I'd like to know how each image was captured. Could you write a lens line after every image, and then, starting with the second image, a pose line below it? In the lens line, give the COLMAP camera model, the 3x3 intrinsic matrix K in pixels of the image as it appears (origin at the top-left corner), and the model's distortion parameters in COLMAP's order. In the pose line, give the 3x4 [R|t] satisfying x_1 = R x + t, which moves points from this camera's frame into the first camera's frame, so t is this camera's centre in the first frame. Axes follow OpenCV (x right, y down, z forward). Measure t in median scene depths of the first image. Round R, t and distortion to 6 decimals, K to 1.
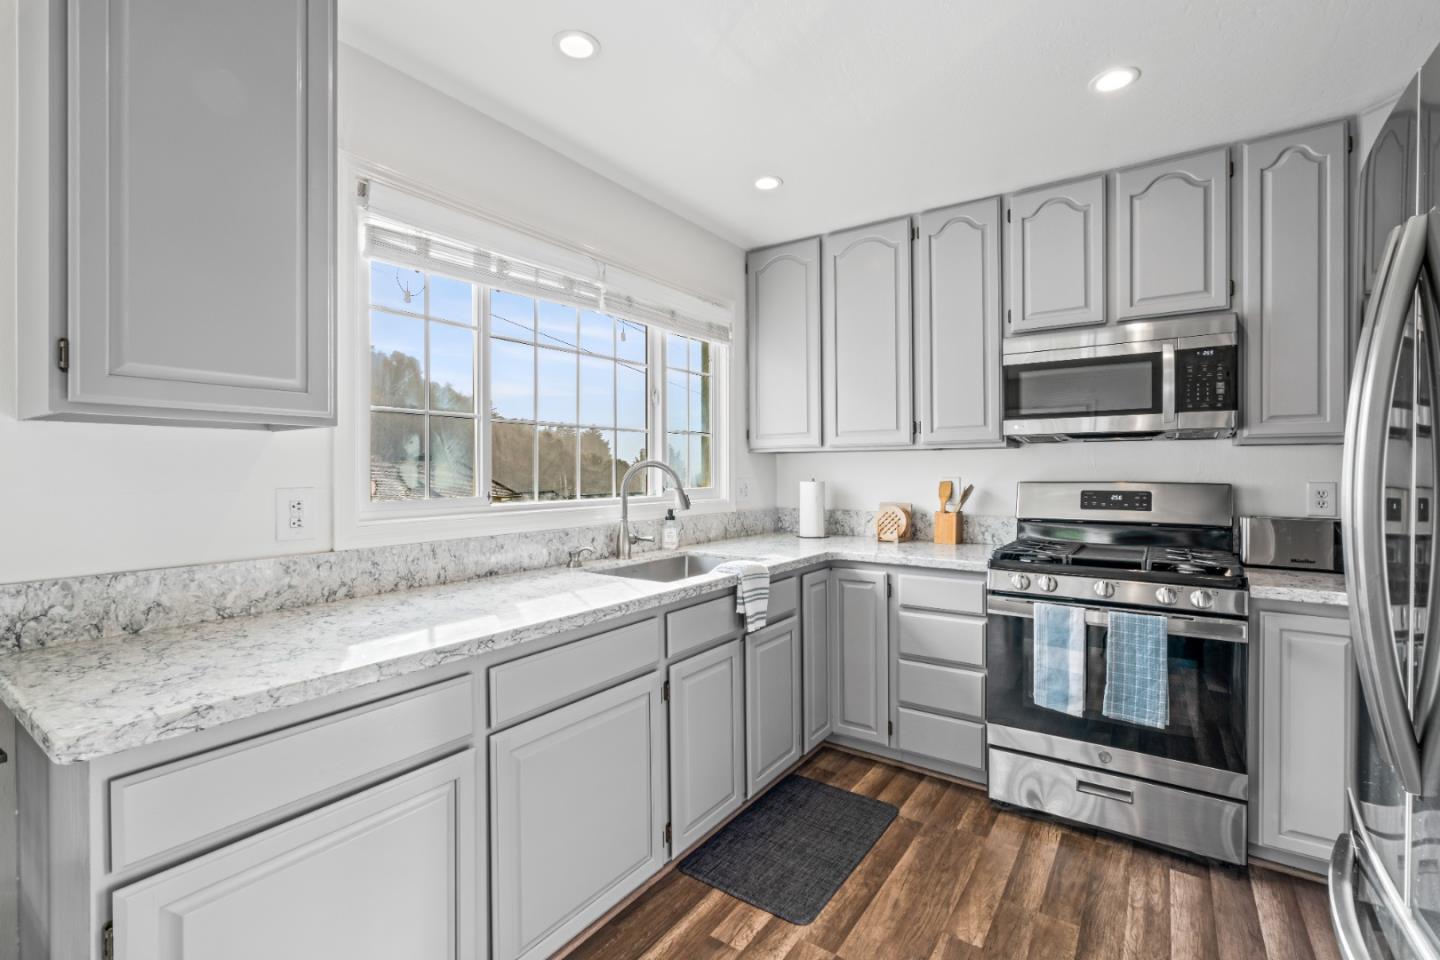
lens RADIAL K [[648.4, 0, 720.7], [0, 648.4, 474.5], [0, 0, 1]] dist [-0.012292, 0.005004]
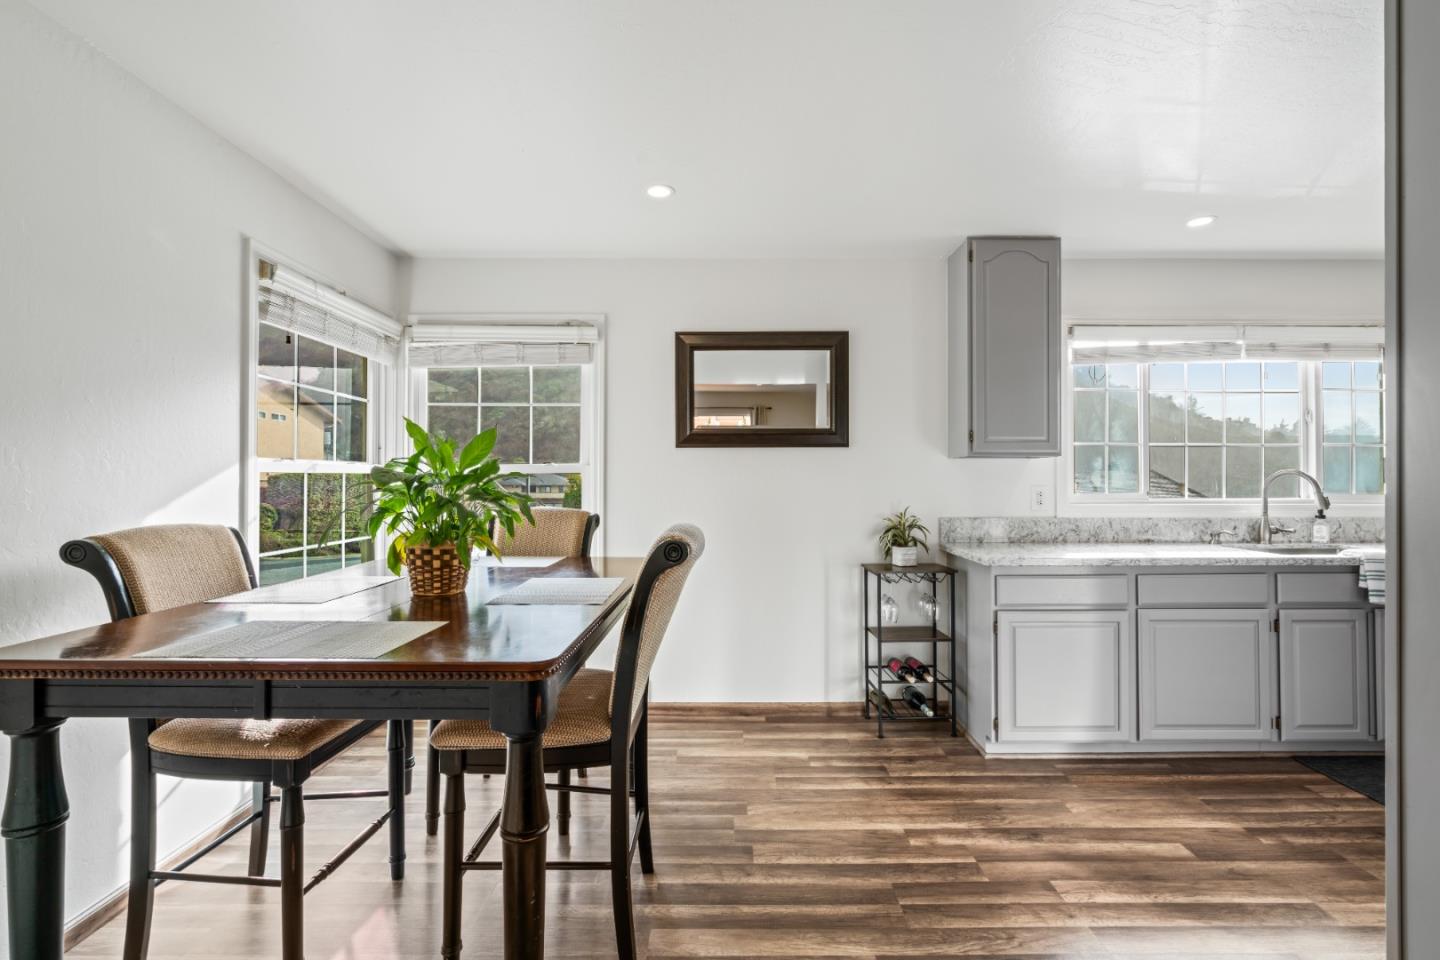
lens RADIAL K [[648.4, 0, 720.7], [0, 648.4, 474.5], [0, 0, 1]] dist [-0.012292, 0.005004]
pose [[0.561945, -0.004503, -0.827162, 0.435775], [-0.007328, 0.999919, -0.010421, 0.013331], [0.827142, 0.011917, 0.561867, -0.910807]]
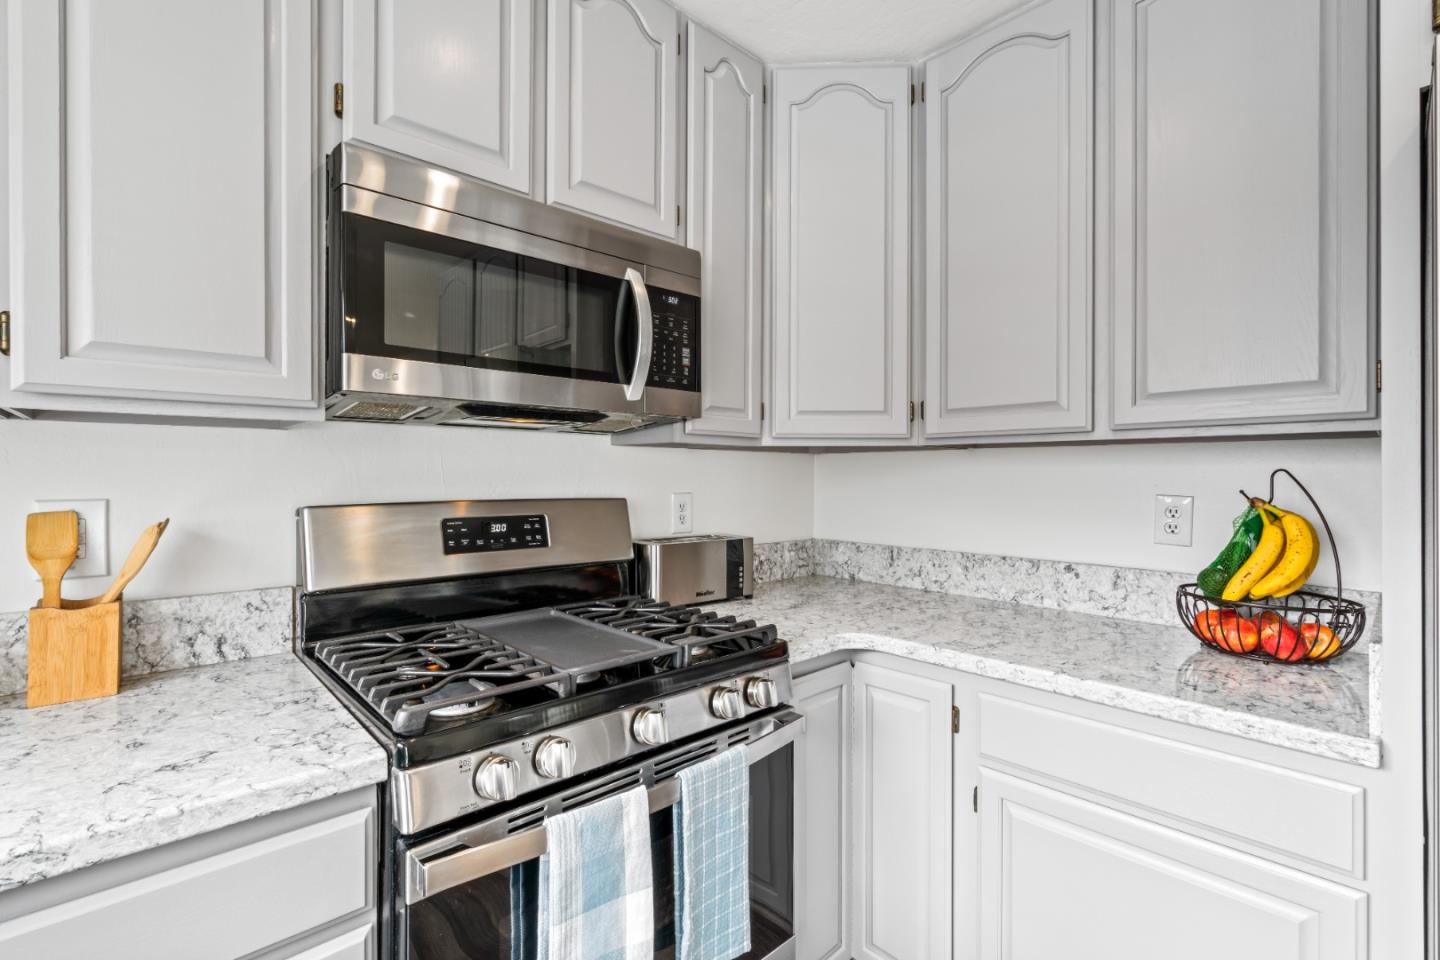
lens RADIAL K [[648.4, 0, 720.7], [0, 648.4, 474.5], [0, 0, 1]] dist [-0.012292, 0.005004]
pose [[0.210475, 0.002270, 0.977597, 0.089324], [0.004069, 0.999987, -0.003198, -0.006928], [-0.977591, 0.004651, 0.210463, 0.584627]]
